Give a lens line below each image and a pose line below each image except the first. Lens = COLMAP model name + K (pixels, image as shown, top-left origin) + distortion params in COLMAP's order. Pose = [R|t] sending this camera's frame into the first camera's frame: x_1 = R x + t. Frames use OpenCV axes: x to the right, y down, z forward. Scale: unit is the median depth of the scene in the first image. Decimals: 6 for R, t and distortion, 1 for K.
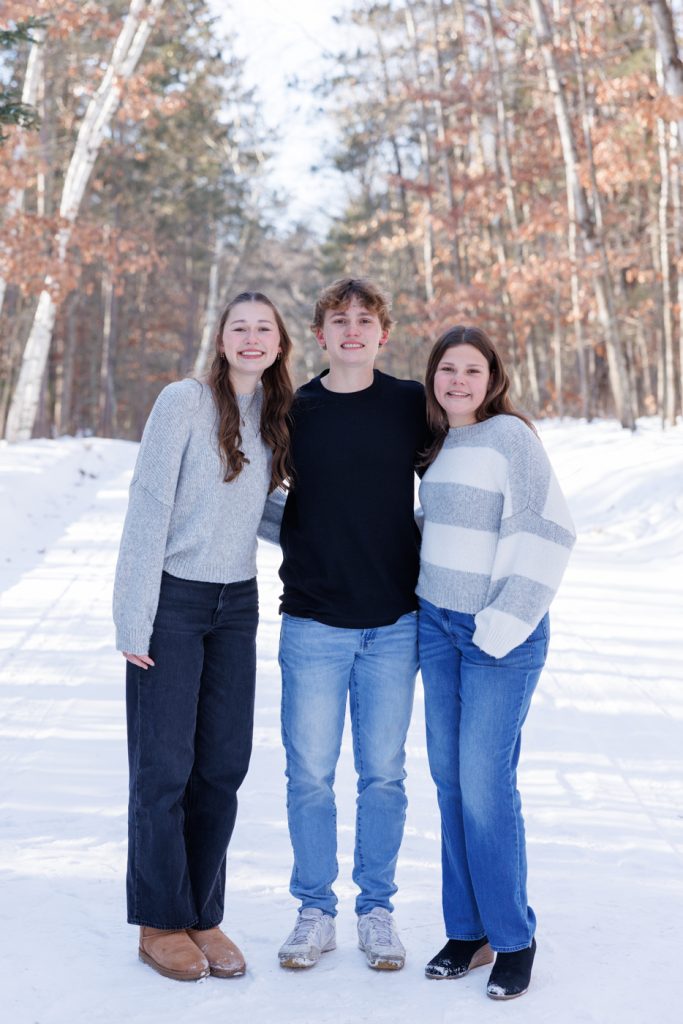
lens RADIAL K [[1867.6, 0, 291.9], [0, 1867.6, 477.5], [0, 0, 1]] dist [0.027075, 0.105246]
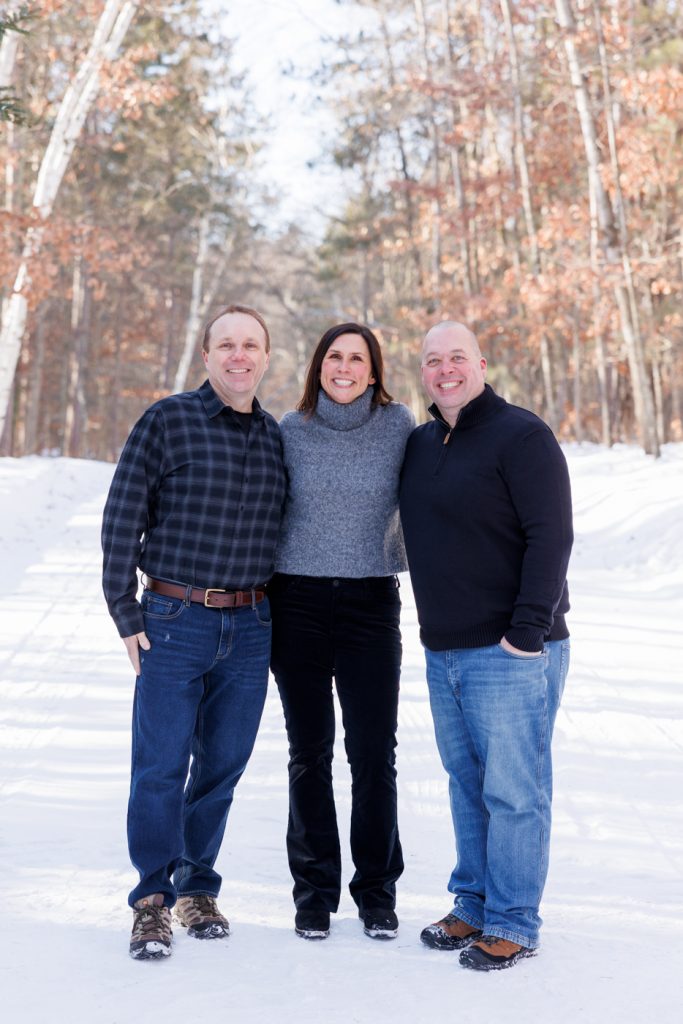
lens RADIAL K [[2134.9, 0, 300.1], [0, 2134.9, 512.6], [0, 0, 1]] dist [0.010095, -0.124507]
pose [[0.999823, 0.013859, 0.012704, -0.004151], [-0.013876, 0.999903, 0.001252, 0.002498], [-0.012686, -0.001428, 0.999919, -0.033909]]
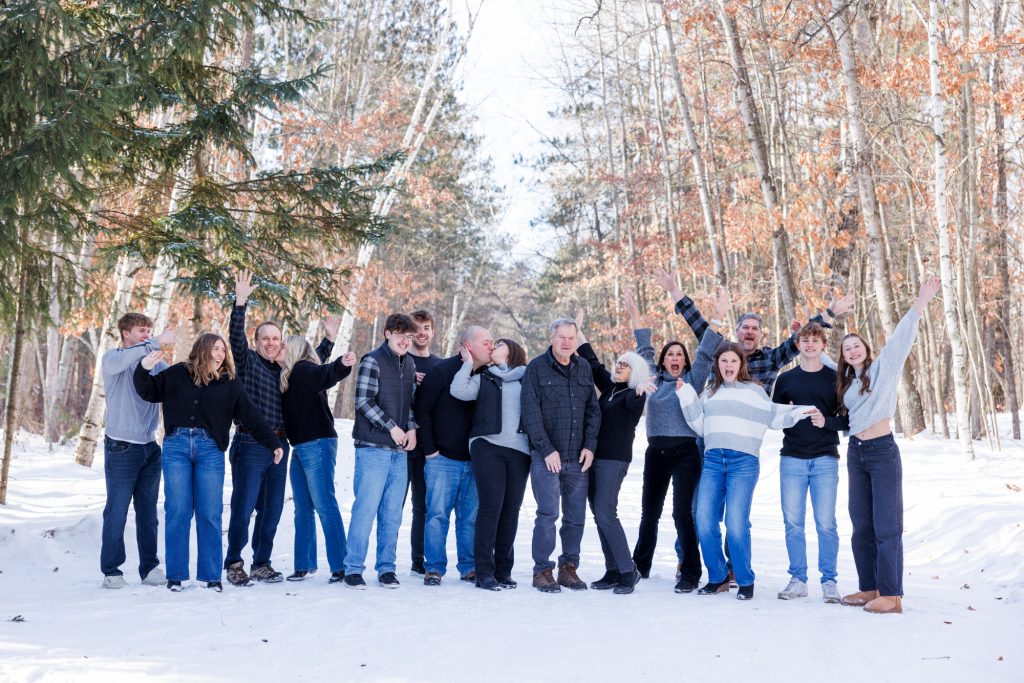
lens RADIAL K [[2073.3, 0, 508.6], [0, 2073.3, 342.7], [0, 0, 1]] dist [0.062974, -0.061861]
pose [[0.999821, 0.017613, 0.006909, -0.015421], [-0.016968, 0.996293, -0.084339, 0.045483], [-0.008369, 0.084206, 0.996413, -0.487315]]
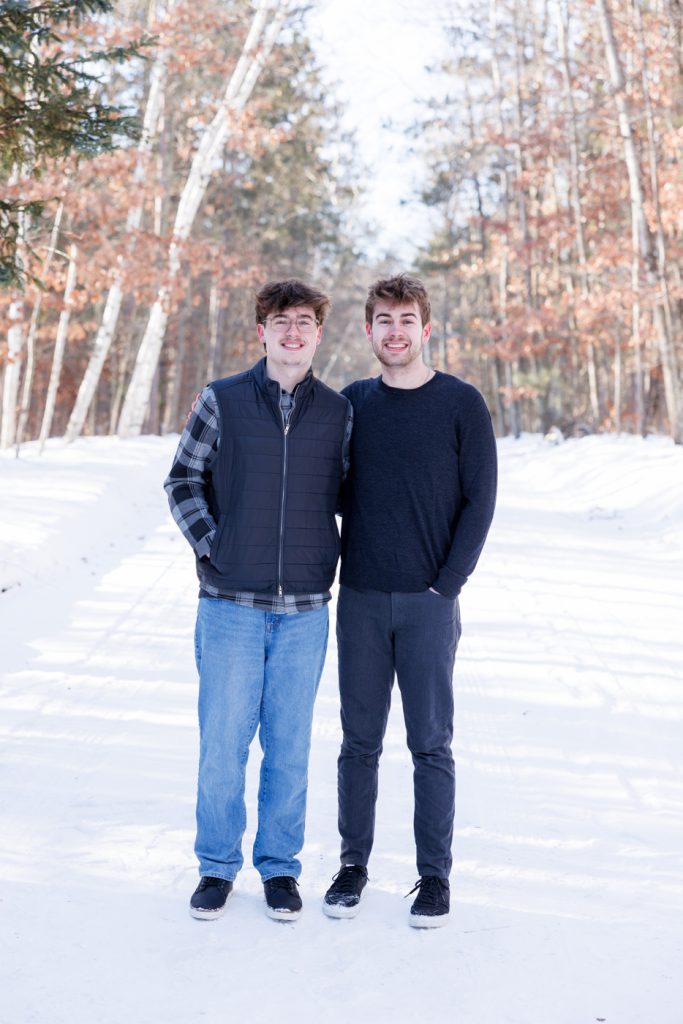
lens RADIAL K [[1606.8, 0, 338.3], [0, 1606.8, 509.1], [0, 0, 1]] dist [0.009589, 0.050056]
pose [[0.999104, 0.036927, -0.020676, -0.000461], [-0.036489, 0.999110, 0.021152, -0.000885], [0.021439, -0.020379, 0.999562, 0.037482]]
